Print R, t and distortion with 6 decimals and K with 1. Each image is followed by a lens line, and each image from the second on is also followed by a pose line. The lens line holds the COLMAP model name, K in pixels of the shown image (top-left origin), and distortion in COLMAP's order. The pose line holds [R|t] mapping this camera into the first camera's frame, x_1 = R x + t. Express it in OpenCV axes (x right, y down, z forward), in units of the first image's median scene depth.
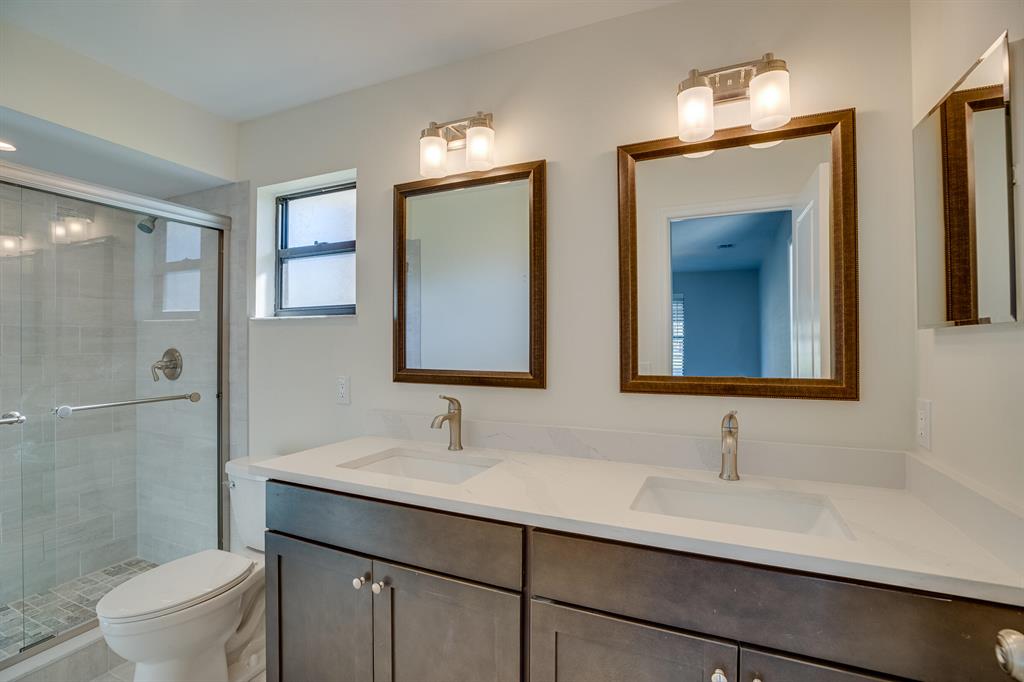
lens RADIAL K [[486.9, 0, 512.0], [0, 486.9, 343.5], [0, 0, 1]] dist [-0.028668, 0.000432]
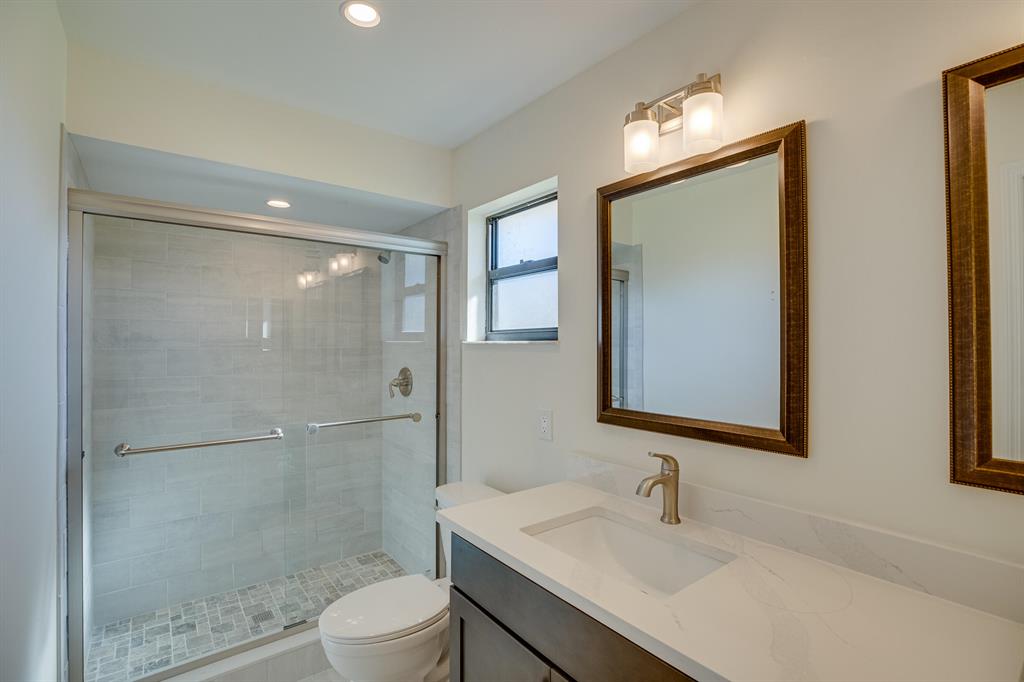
lens RADIAL K [[471.5, 0, 512.0], [0, 471.5, 341.0], [0, 0, 1]] dist [-0.046011, 0.014993]
pose [[0.883975, -0.001146, -0.467532, 0.006085], [0.002228, 0.999996, 0.001761, -0.056718], [0.467528, -0.002599, 0.883974, 0.186818]]
